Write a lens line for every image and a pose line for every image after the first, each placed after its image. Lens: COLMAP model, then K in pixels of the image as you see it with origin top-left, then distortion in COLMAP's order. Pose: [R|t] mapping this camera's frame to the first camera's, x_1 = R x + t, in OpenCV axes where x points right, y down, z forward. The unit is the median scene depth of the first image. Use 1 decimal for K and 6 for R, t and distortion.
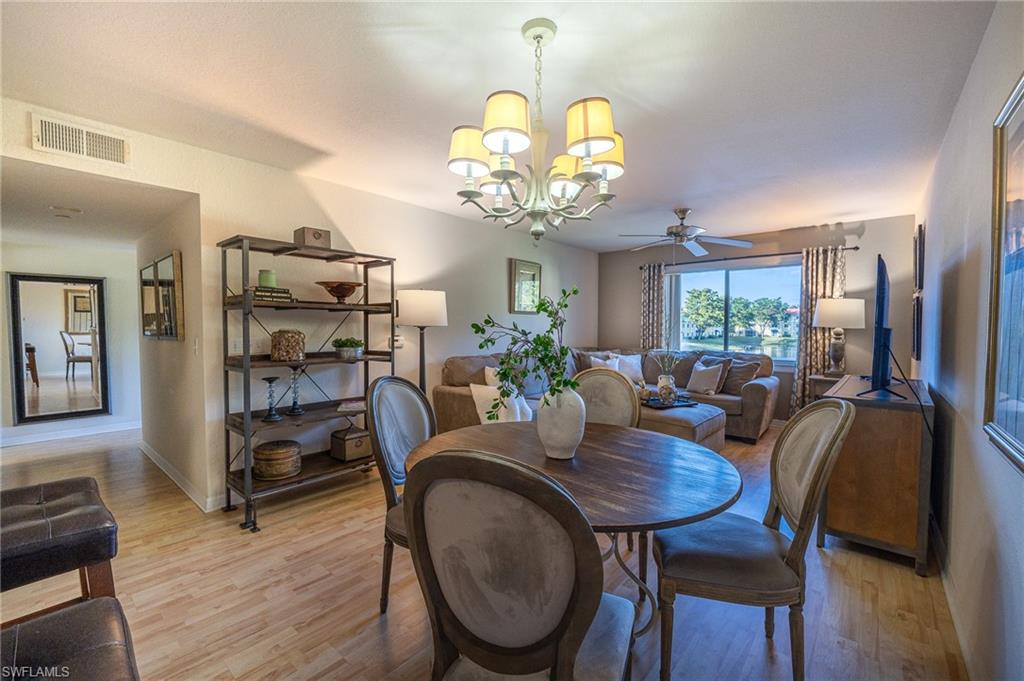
lens RADIAL K [[426.7, 0, 508.5], [0, 426.7, 338.6], [0, 0, 1]] dist [-0.000692, -0.020244]
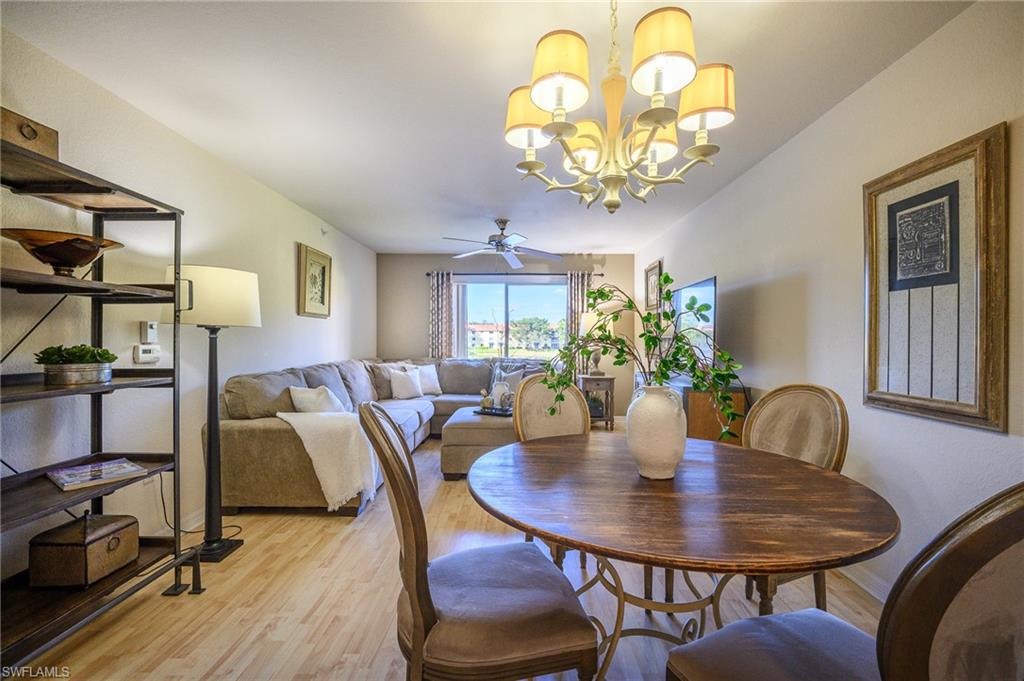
lens RADIAL K [[426.7, 0, 508.5], [0, 426.7, 338.6], [0, 0, 1]] dist [-0.000692, -0.020244]
pose [[0.749110, 0.004980, 0.662427, -0.267519], [0.016551, 0.999519, -0.026231, 0.010234], [-0.662239, 0.030614, 0.748667, 0.231819]]
